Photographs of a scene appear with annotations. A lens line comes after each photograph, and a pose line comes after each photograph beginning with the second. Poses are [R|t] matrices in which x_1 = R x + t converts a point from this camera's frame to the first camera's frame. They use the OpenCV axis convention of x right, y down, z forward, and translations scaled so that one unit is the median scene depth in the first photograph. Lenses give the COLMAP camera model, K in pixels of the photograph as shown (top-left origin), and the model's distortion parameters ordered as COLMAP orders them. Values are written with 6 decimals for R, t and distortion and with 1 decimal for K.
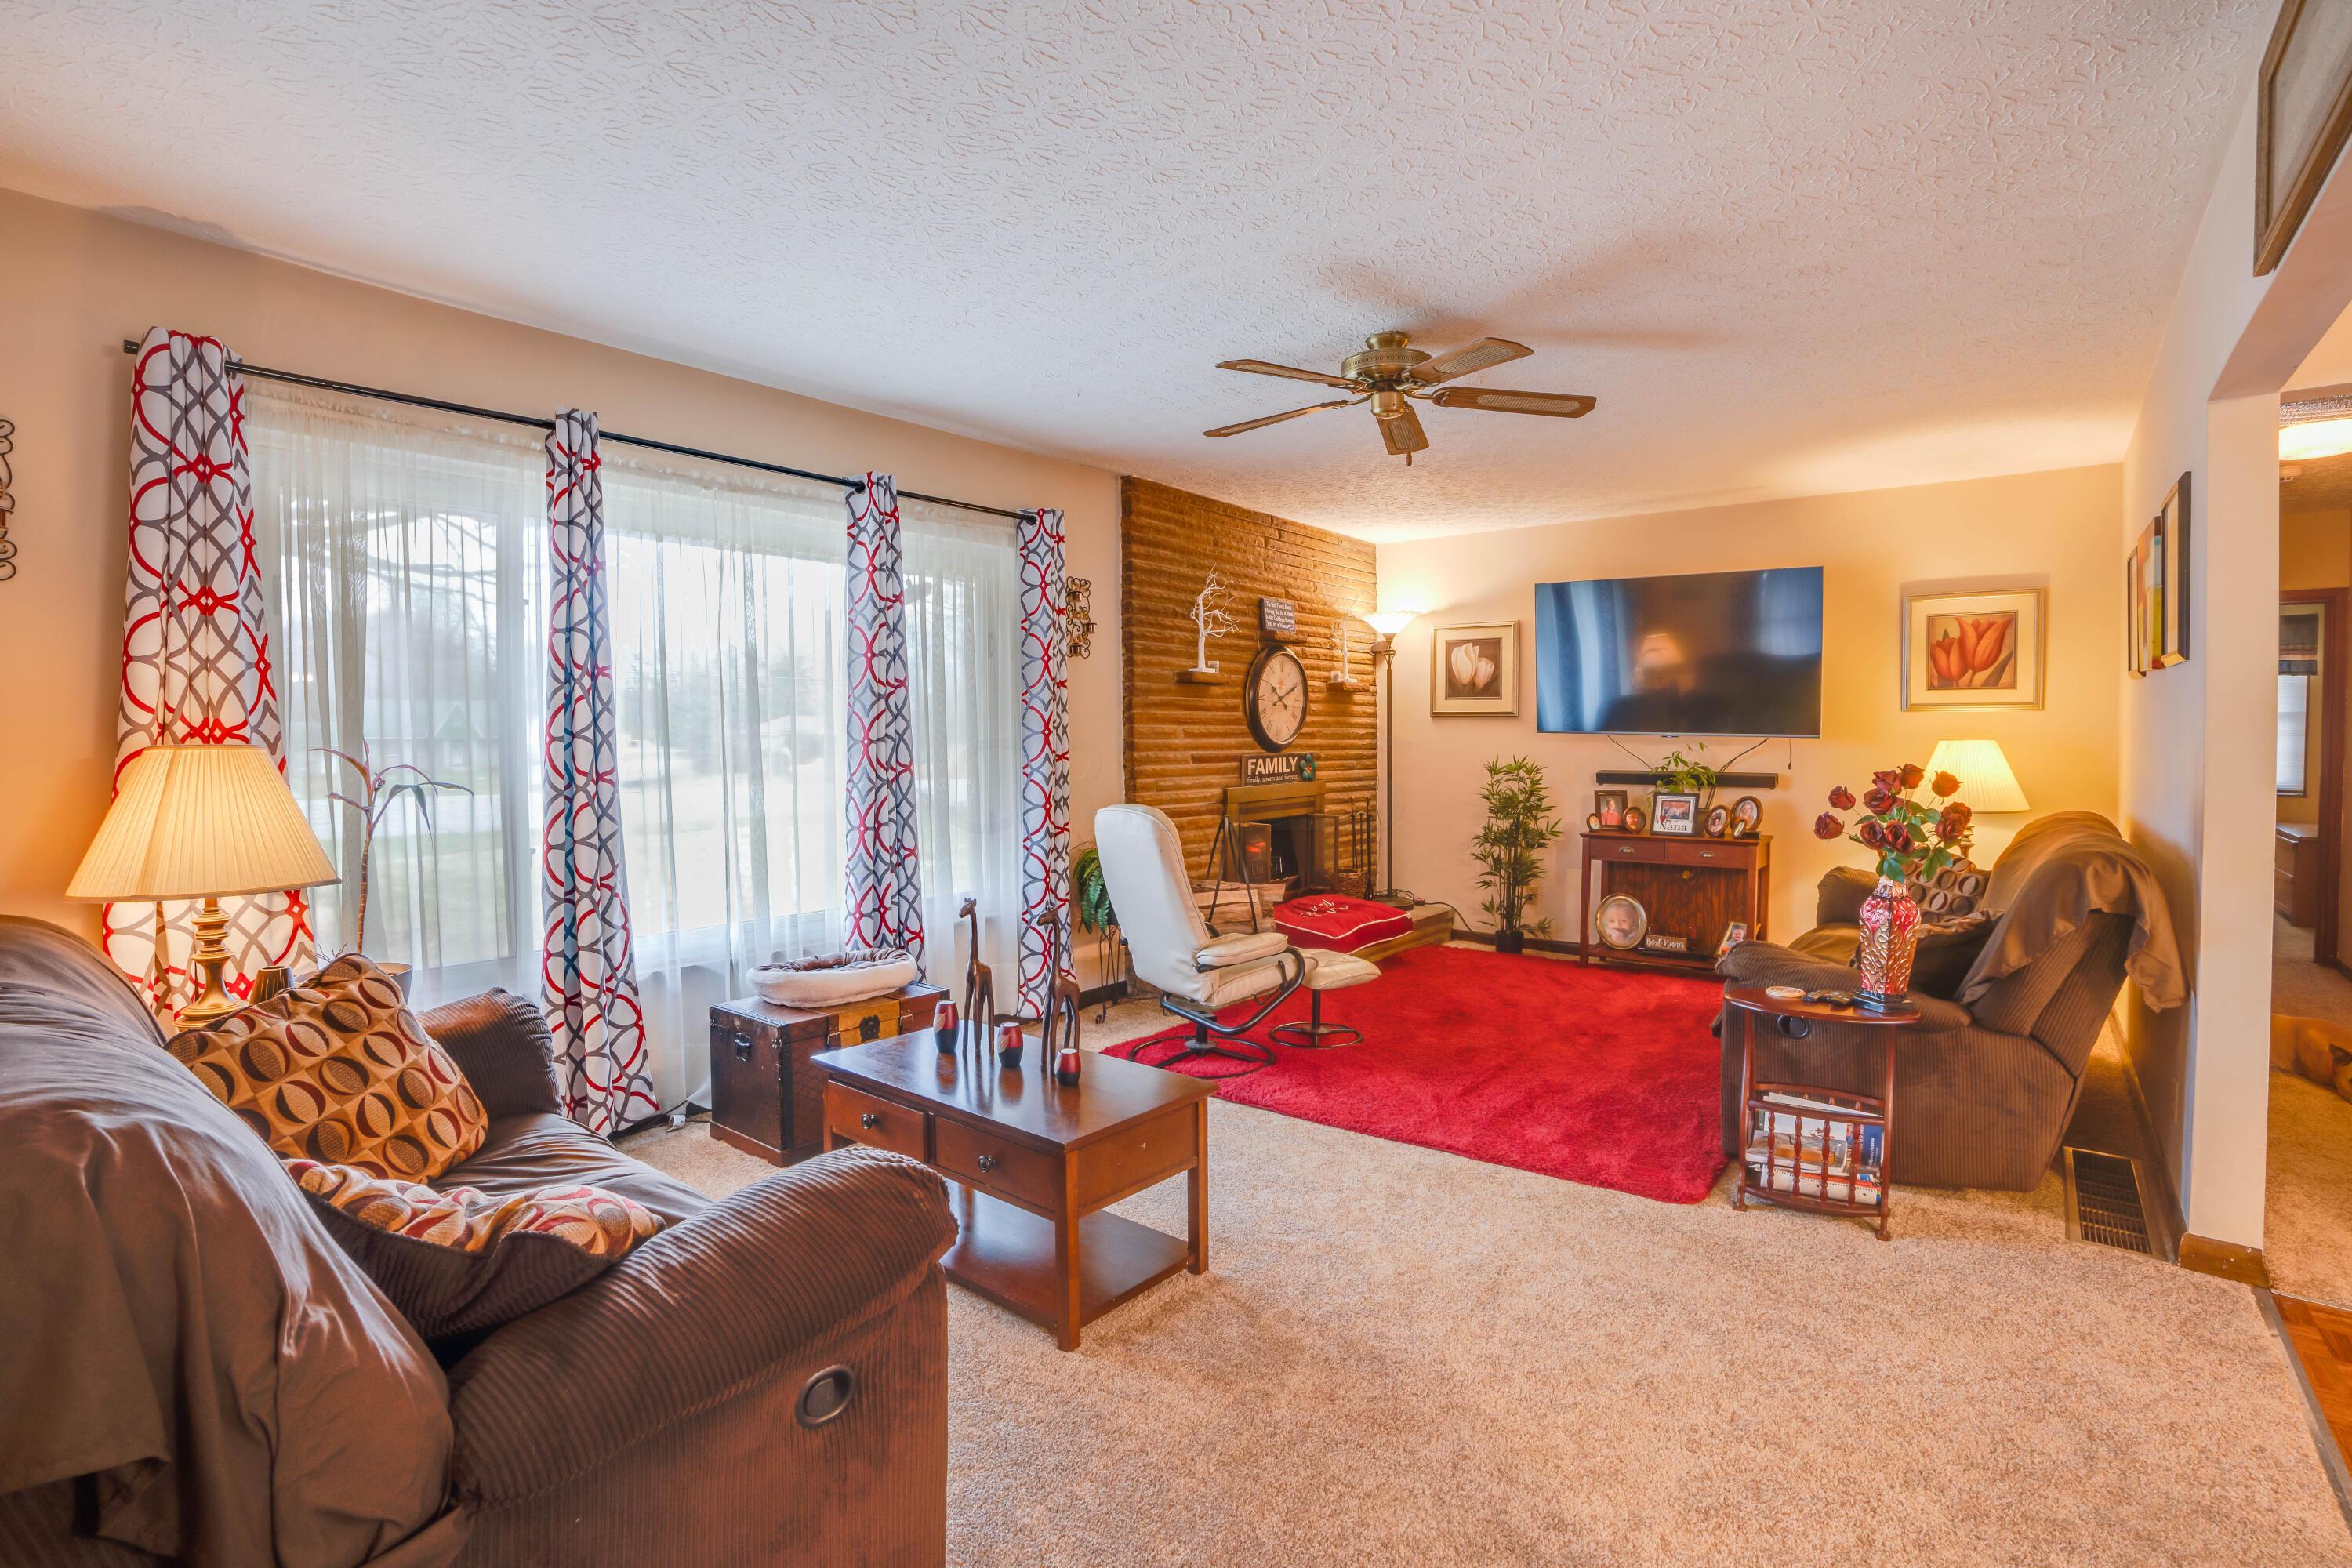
lens RADIAL K [[1062.5, 0, 1176.3], [0, 1062.5, 779.9], [0, 0, 1]] dist [0.001039, 0.000007]
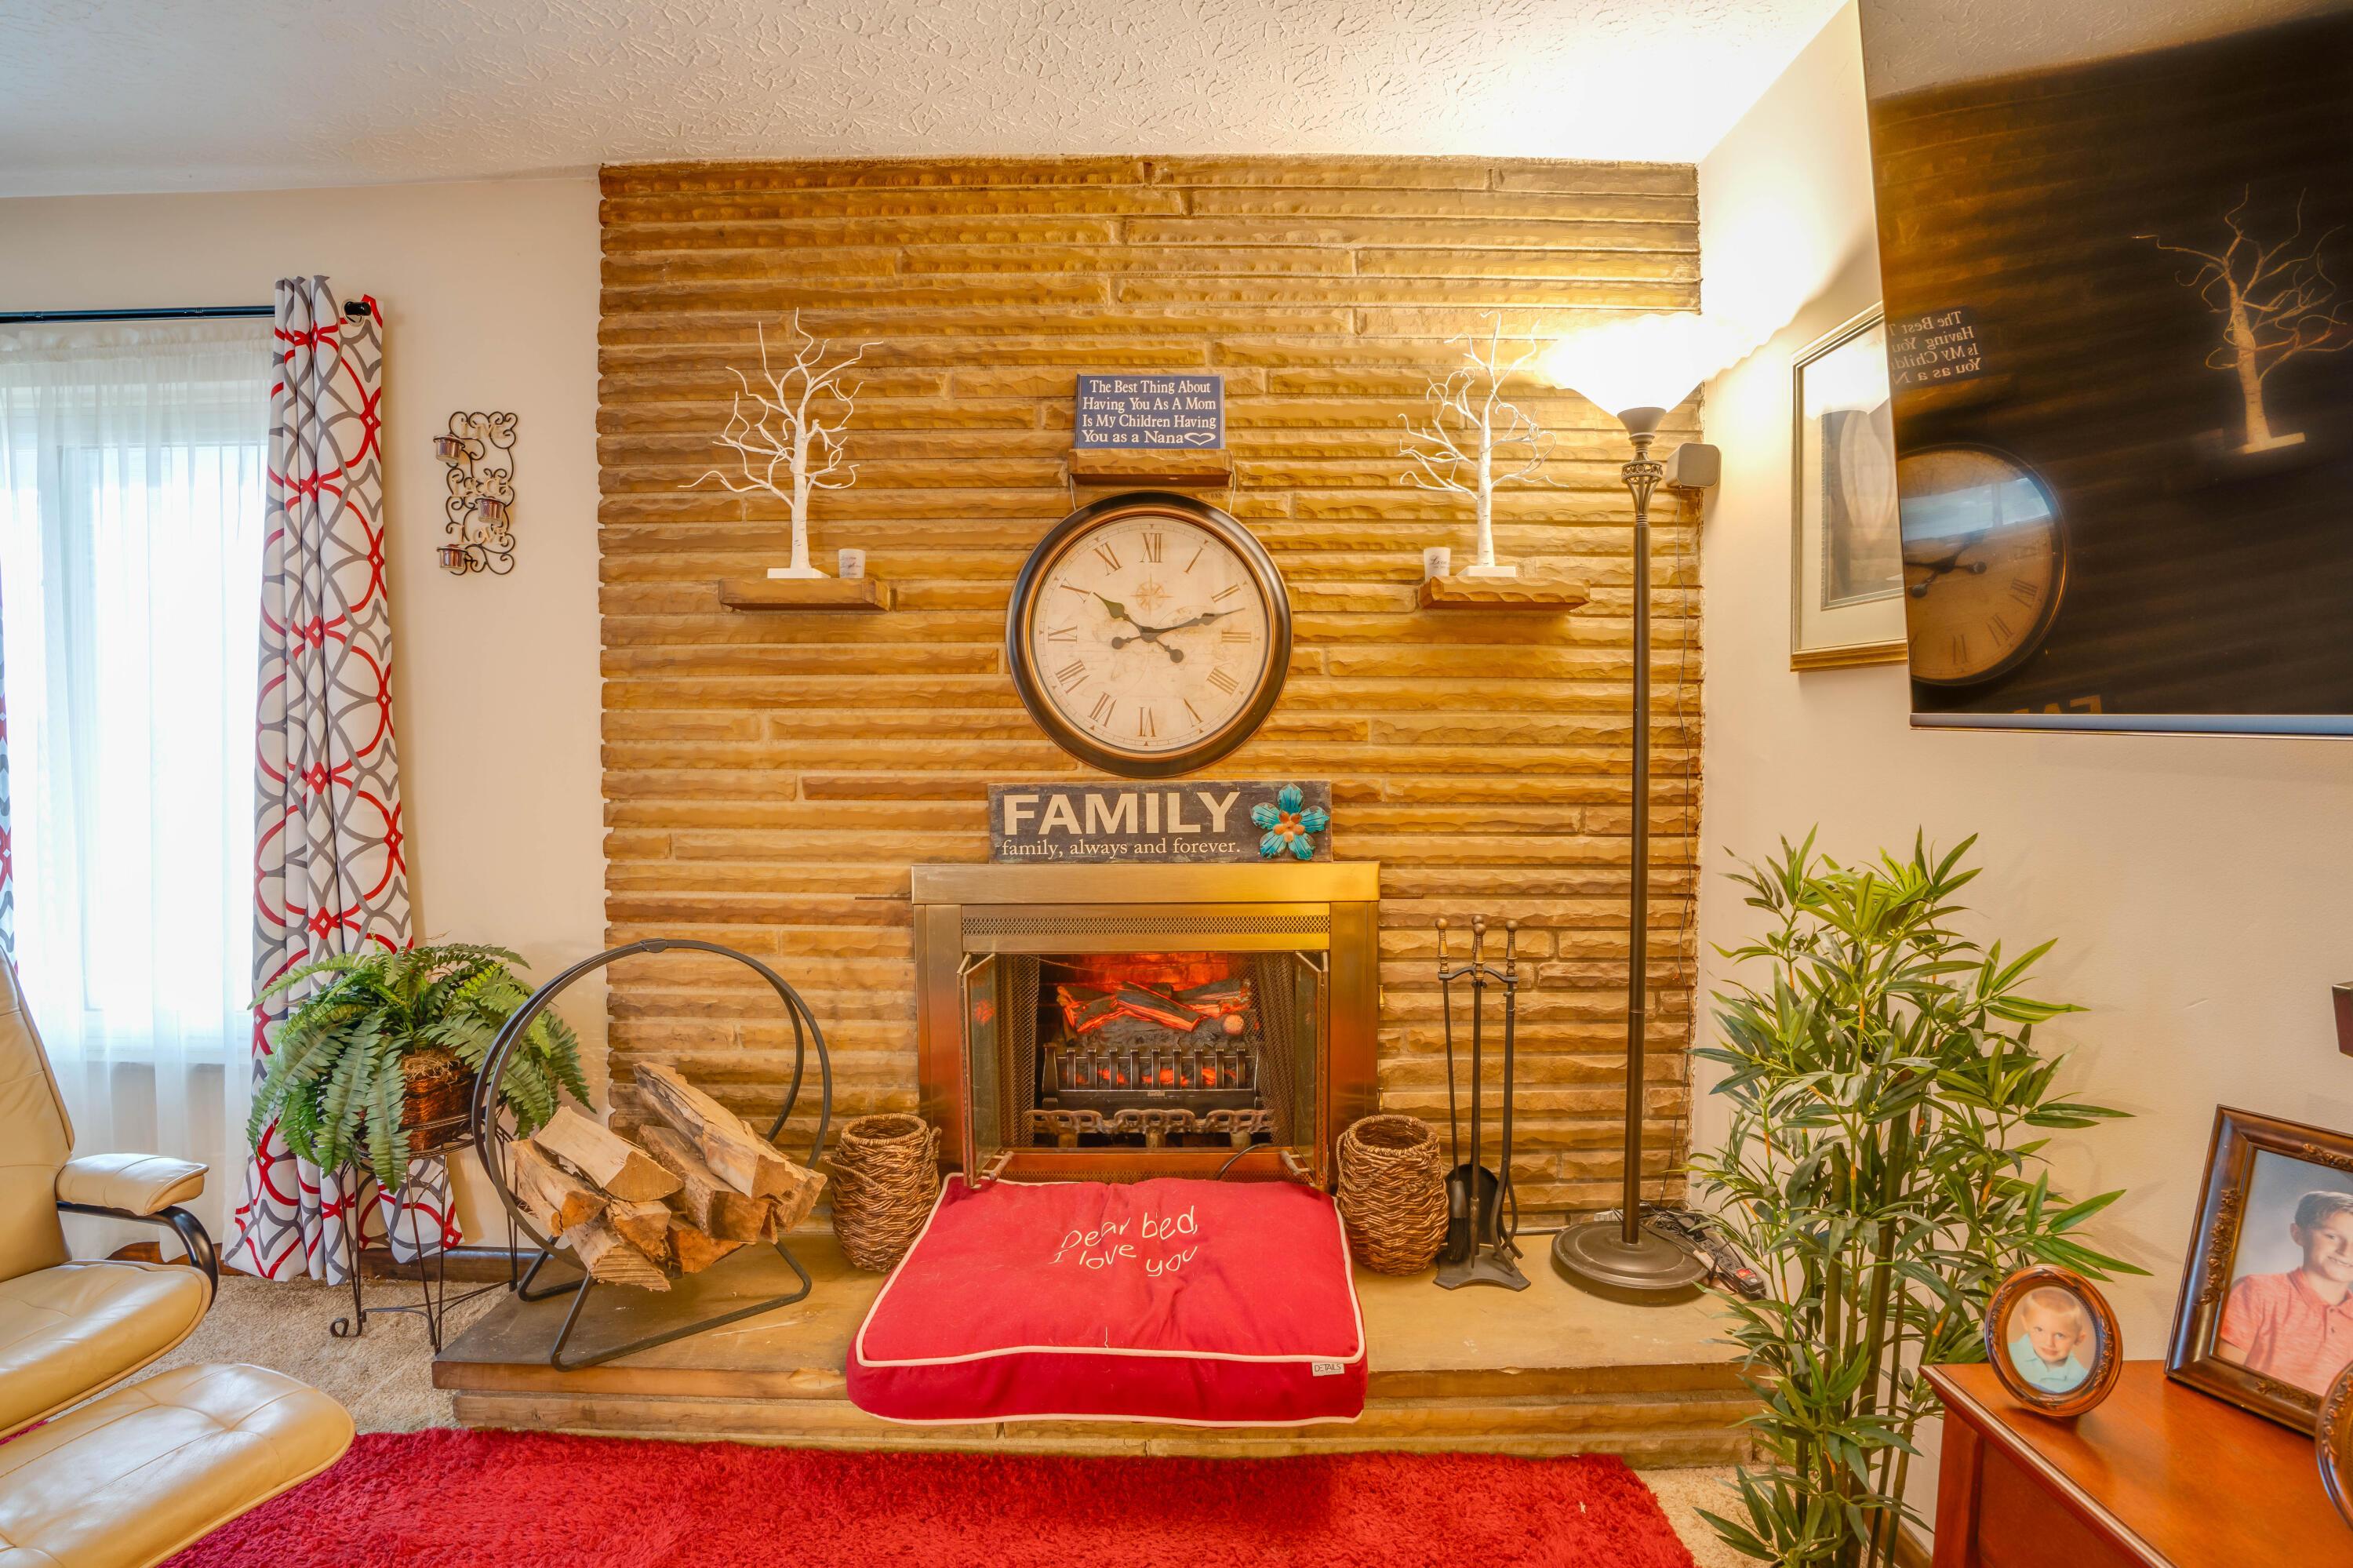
lens RADIAL K [[1160.6, 0, 1176.5], [0, 1160.6, 774.5], [0, 0, 1]] dist [-0.006795, -0.000274]
pose [[0.618683, 0.014482, -0.785507, 0.450314], [-0.035144, 0.999339, -0.009255, -0.025401], [0.784854, 0.033332, 0.618783, 0.802801]]
